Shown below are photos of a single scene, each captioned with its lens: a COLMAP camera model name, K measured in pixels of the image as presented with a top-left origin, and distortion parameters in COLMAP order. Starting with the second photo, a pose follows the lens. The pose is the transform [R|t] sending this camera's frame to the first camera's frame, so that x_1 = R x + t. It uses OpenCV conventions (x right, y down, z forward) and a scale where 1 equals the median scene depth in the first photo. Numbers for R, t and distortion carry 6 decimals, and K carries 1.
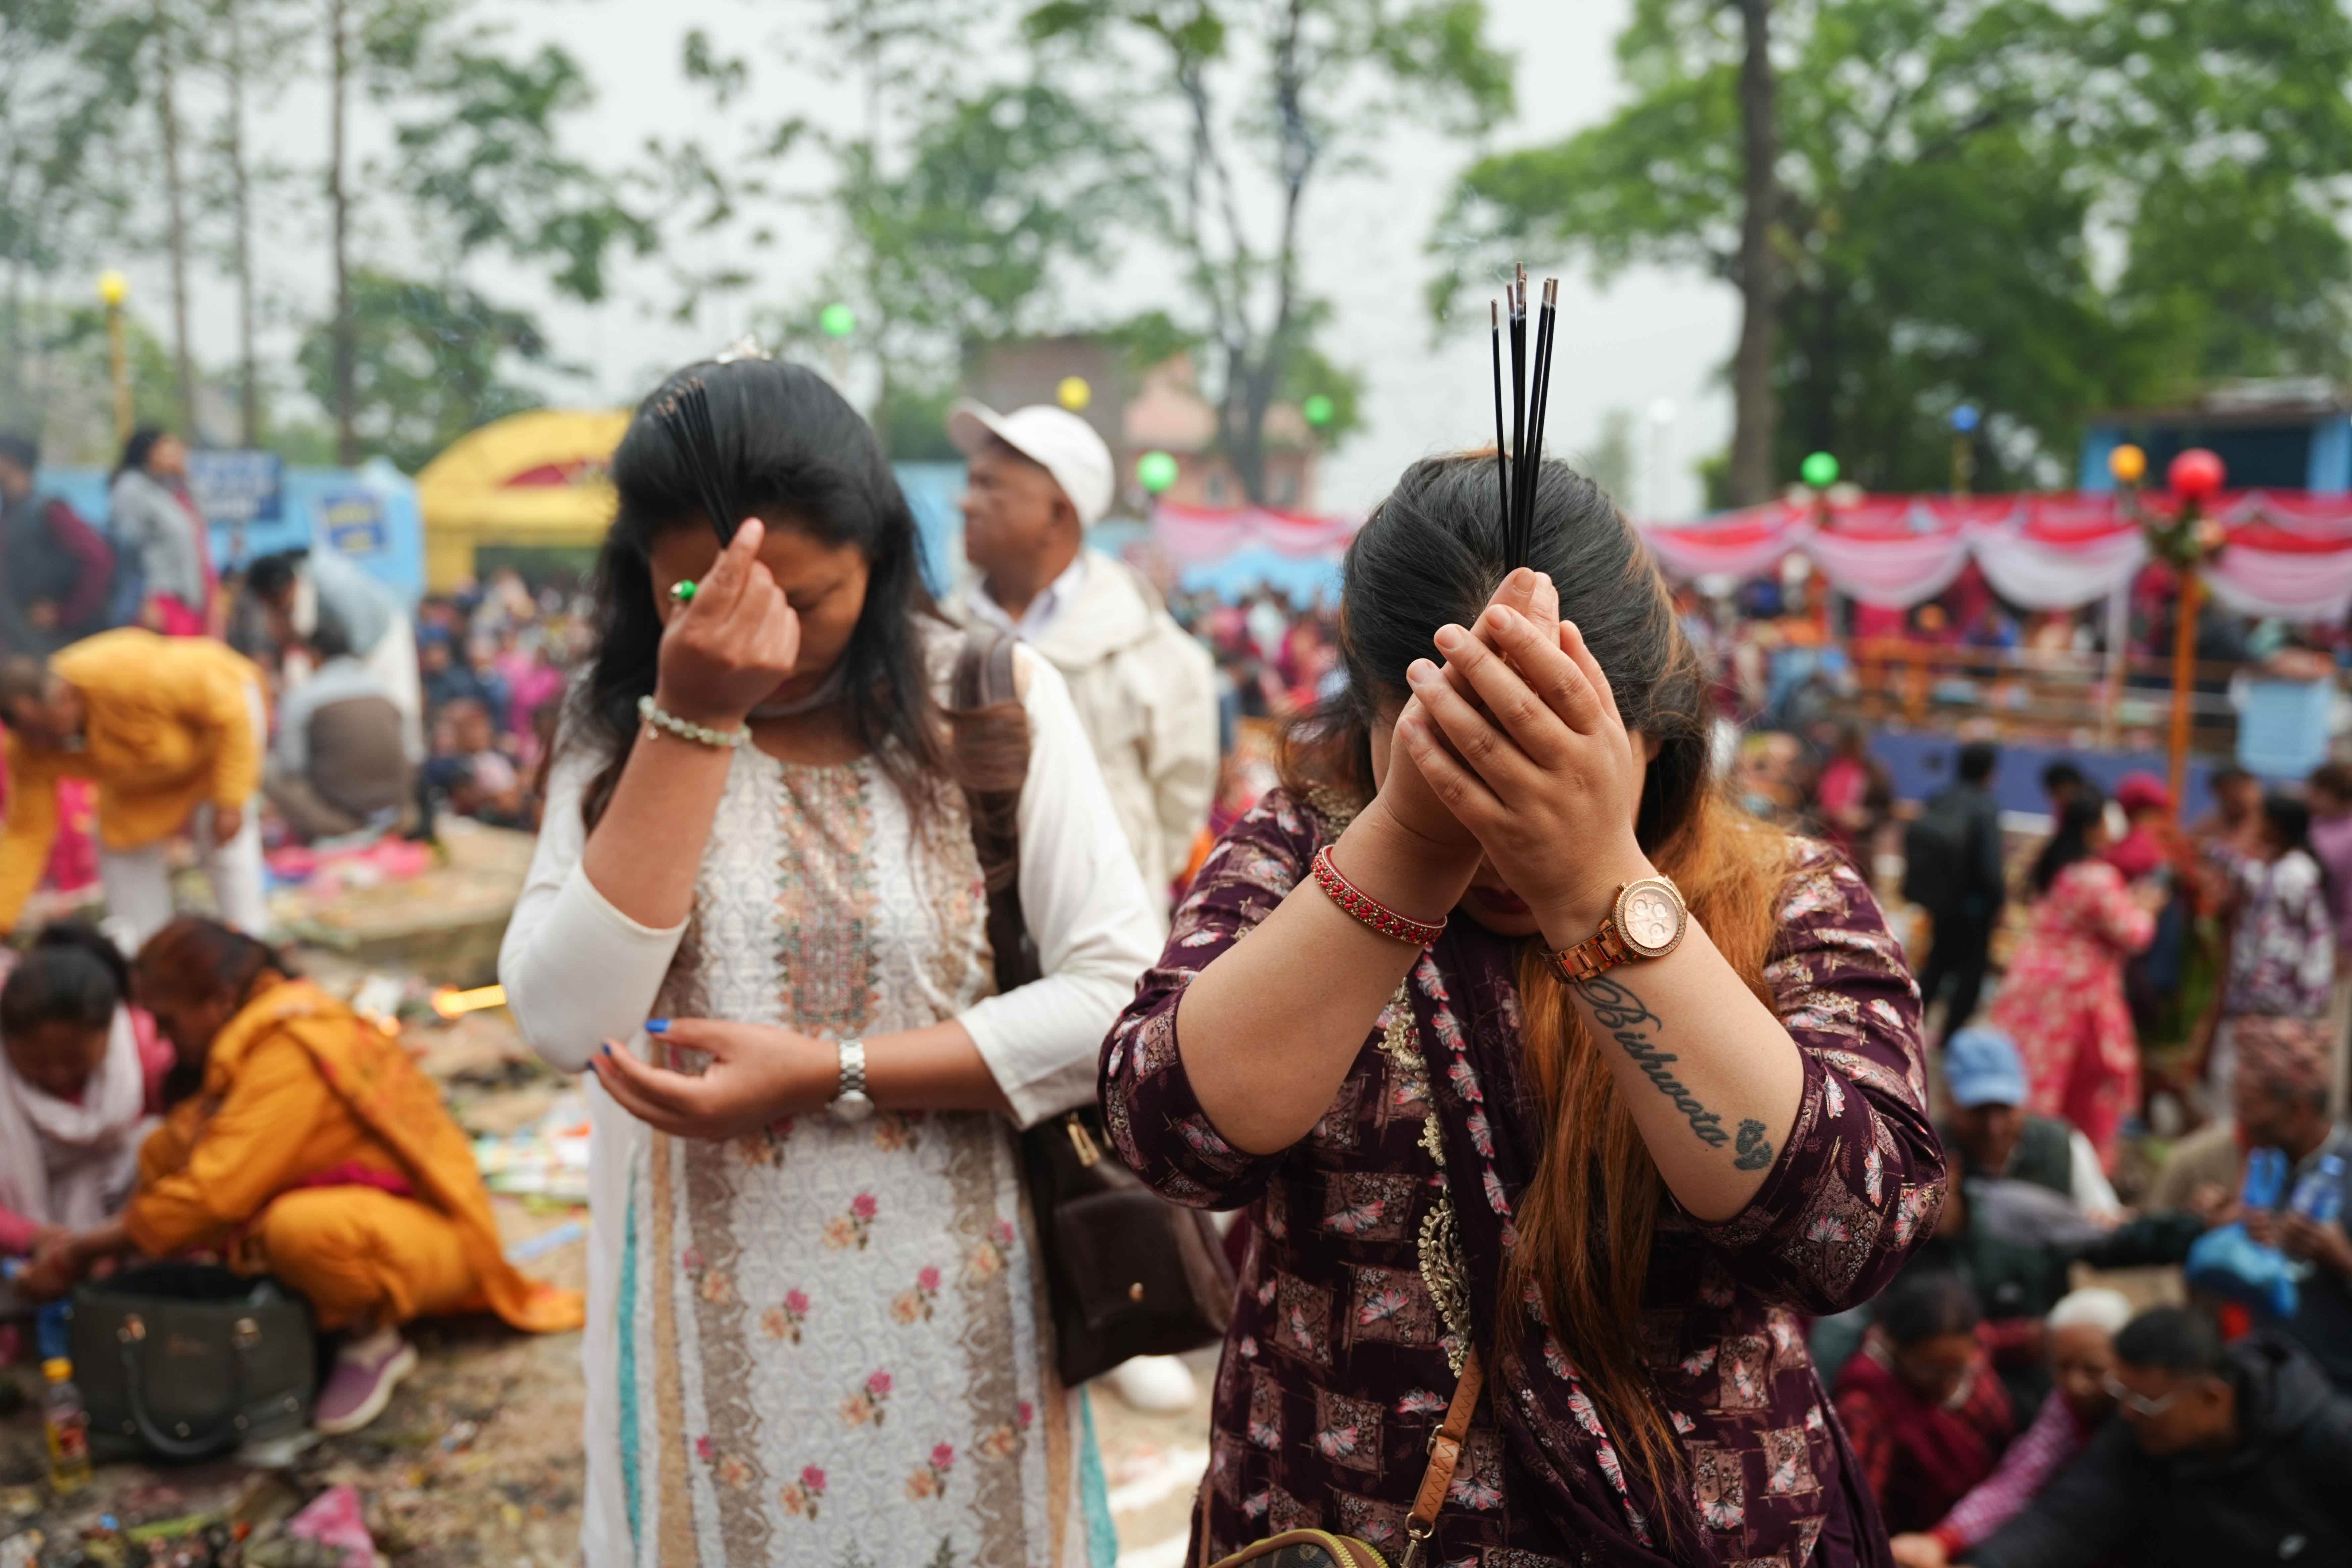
lens RADIAL K [[2101.0, 0, 1176.3], [0, 2101.0, 784.4], [0, 0, 1]] dist [0.001189, 0.000247]
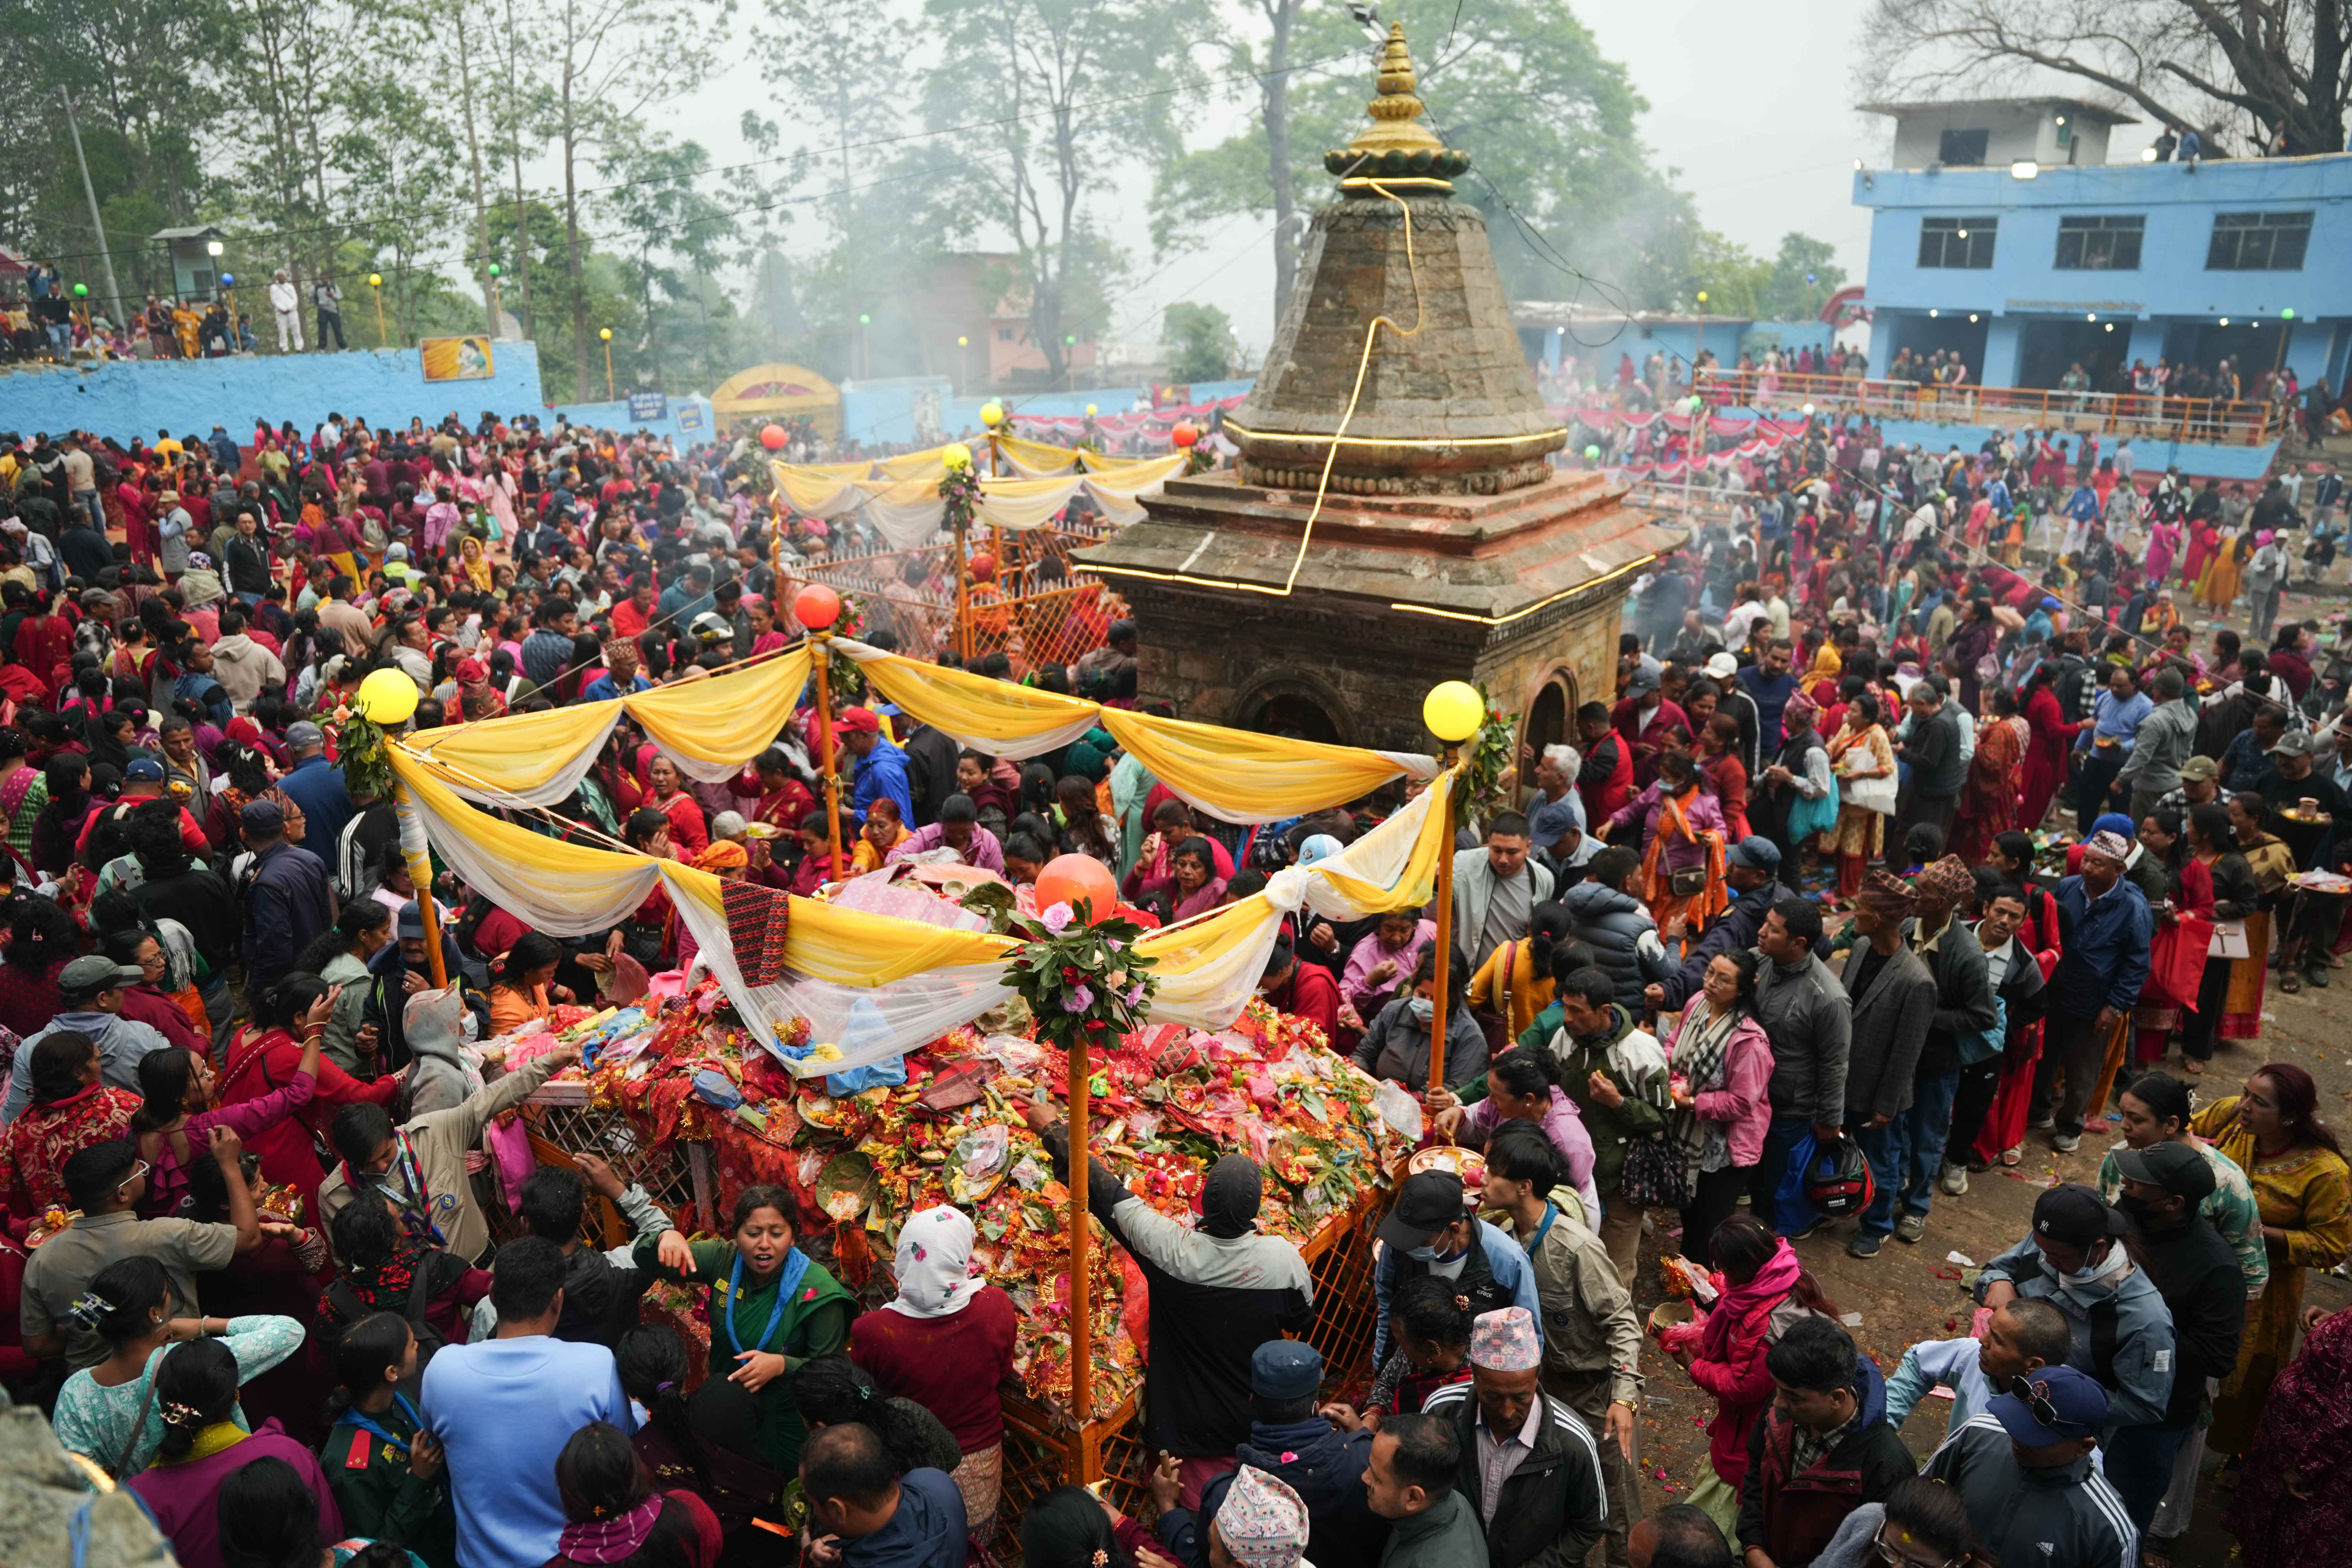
lens RADIAL K [[1555.2, 0, 1172.4], [0, 1555.2, 777.5], [0, 0, 1]] dist [0.000205, 0.012162]
pose [[0.996071, -0.036861, 0.080524, 0.015458], [0.022502, 0.984763, 0.172440, -0.001965], [-0.085653, -0.169950, 0.981723, -0.498413]]
